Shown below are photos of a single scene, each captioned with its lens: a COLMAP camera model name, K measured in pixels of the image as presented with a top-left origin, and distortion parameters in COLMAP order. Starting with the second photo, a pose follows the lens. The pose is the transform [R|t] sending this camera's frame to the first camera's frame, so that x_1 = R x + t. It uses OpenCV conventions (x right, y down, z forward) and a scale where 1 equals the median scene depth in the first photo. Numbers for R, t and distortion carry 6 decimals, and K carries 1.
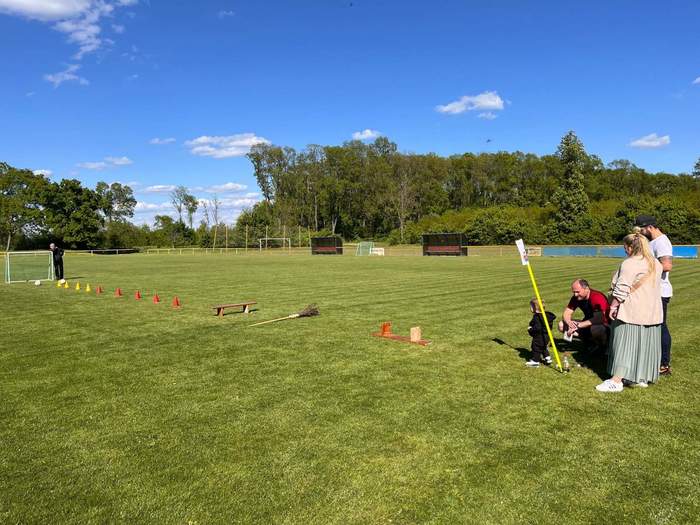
lens RADIAL K [[525.5, 0, 348.3], [0, 525.5, 266.3], [0, 0, 1]] dist [0.040783, -0.017921]
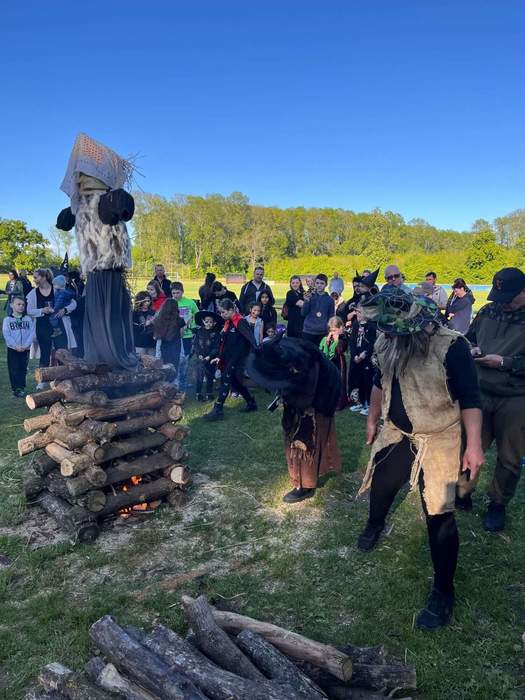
lens RADIAL K [[525.5, 0, 262.8], [0, 525.5, 355.2], [0, 0, 1]] dist [0.040783, -0.017921]
pose [[0.983188, 0.011359, 0.182245, -0.075908], [-0.029080, 0.995066, 0.094859, 0.012442], [-0.180268, -0.098564, 0.978667, -0.202119]]
